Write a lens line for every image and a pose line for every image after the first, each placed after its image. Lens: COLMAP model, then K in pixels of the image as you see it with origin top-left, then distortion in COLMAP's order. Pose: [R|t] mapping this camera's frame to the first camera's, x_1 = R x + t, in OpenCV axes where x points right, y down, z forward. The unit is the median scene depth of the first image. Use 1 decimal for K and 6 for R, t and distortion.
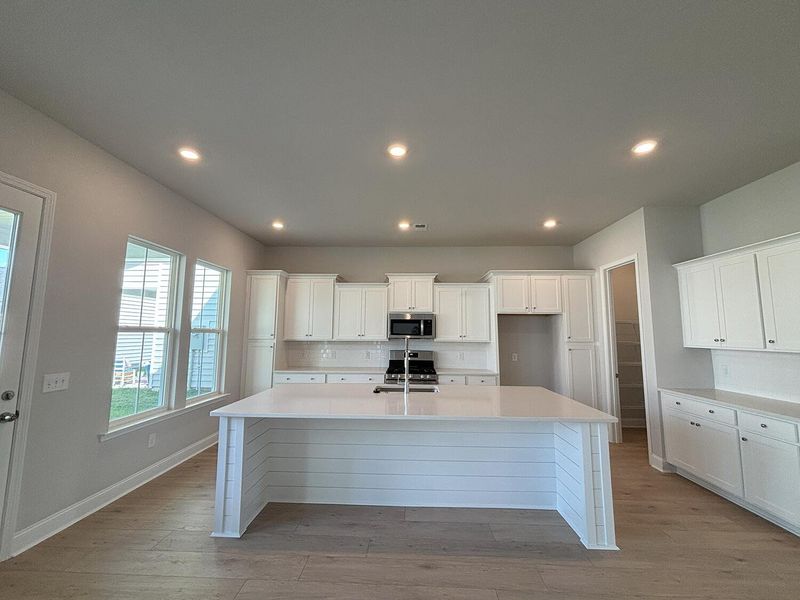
lens RADIAL K [[326.4, 0, 402.4], [0, 326.4, 303.8], [0, 0, 1]] dist [0.000182, -0.000506]
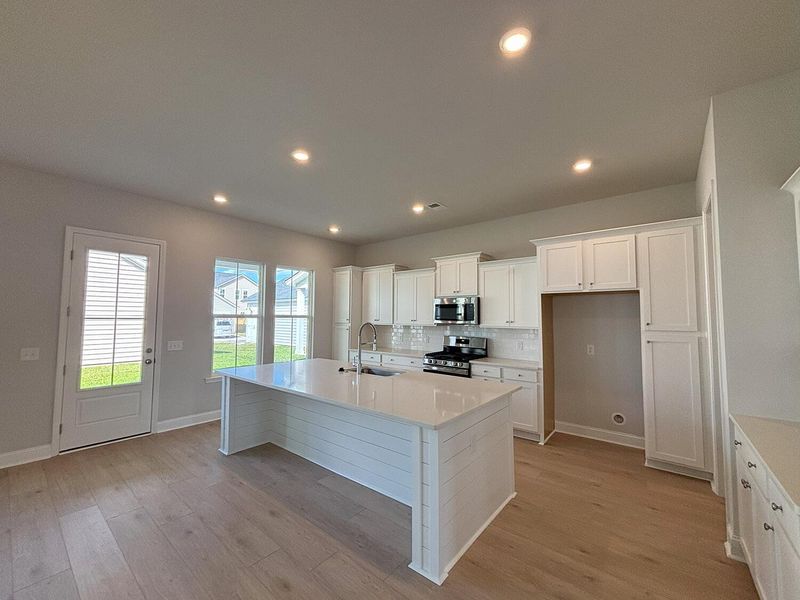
lens RADIAL K [[326.4, 0, 395.3], [0, 326.4, 299.1], [0, 0, 1]] dist [0.000182, -0.000506]
pose [[0.798053, -0.037276, -0.601433, 0.484120], [0.054577, 0.998454, 0.010537, 0.015570], [0.600110, -0.041233, 0.798854, 0.143657]]
